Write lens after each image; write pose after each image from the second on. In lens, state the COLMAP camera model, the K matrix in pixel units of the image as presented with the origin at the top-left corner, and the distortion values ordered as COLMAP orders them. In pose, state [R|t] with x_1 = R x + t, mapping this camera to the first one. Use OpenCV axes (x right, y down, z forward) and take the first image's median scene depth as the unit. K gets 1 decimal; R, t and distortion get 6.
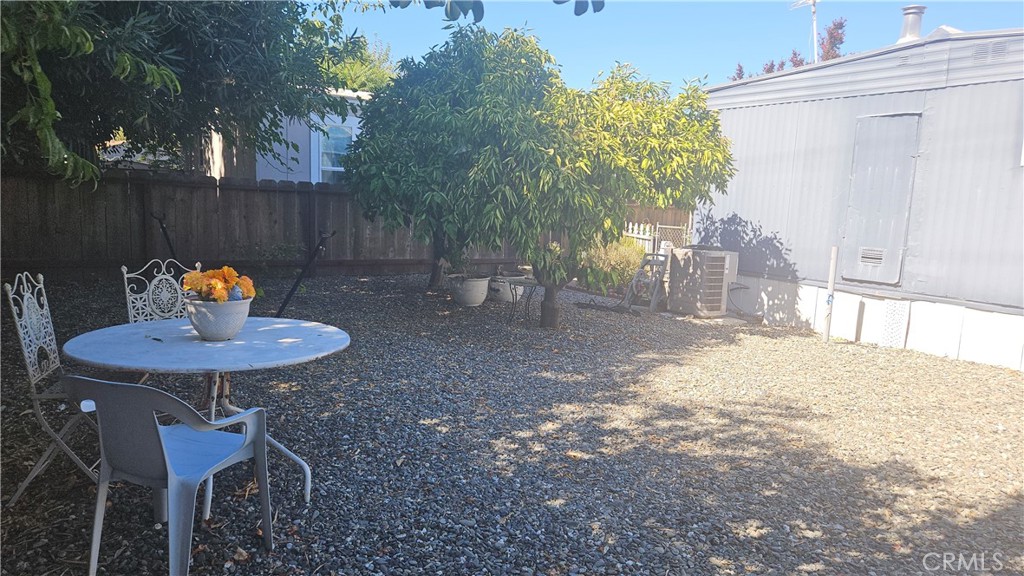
lens RADIAL K [[678.6, 0, 512.0], [0, 678.6, 288.0], [0, 0, 1]] dist [0.094760, -0.093357]
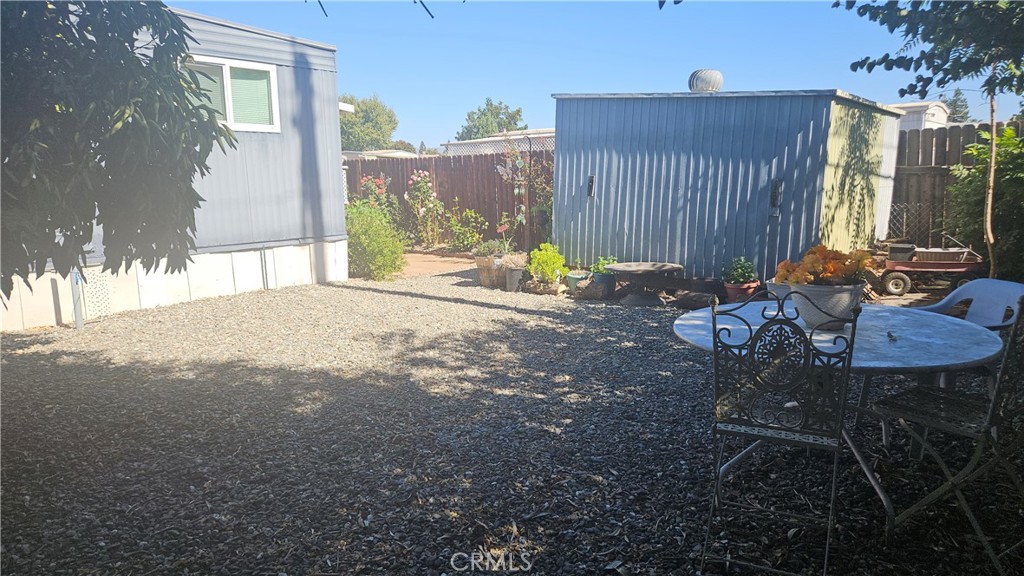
lens RADIAL K [[678.6, 0, 512.0], [0, 678.6, 288.0], [0, 0, 1]] dist [0.094760, -0.093357]
pose [[-0.267978, -0.201132, 0.942196, -0.878595], [0.133180, 0.960842, 0.242991, -0.191633], [-0.954176, 0.190598, -0.230697, 1.197564]]
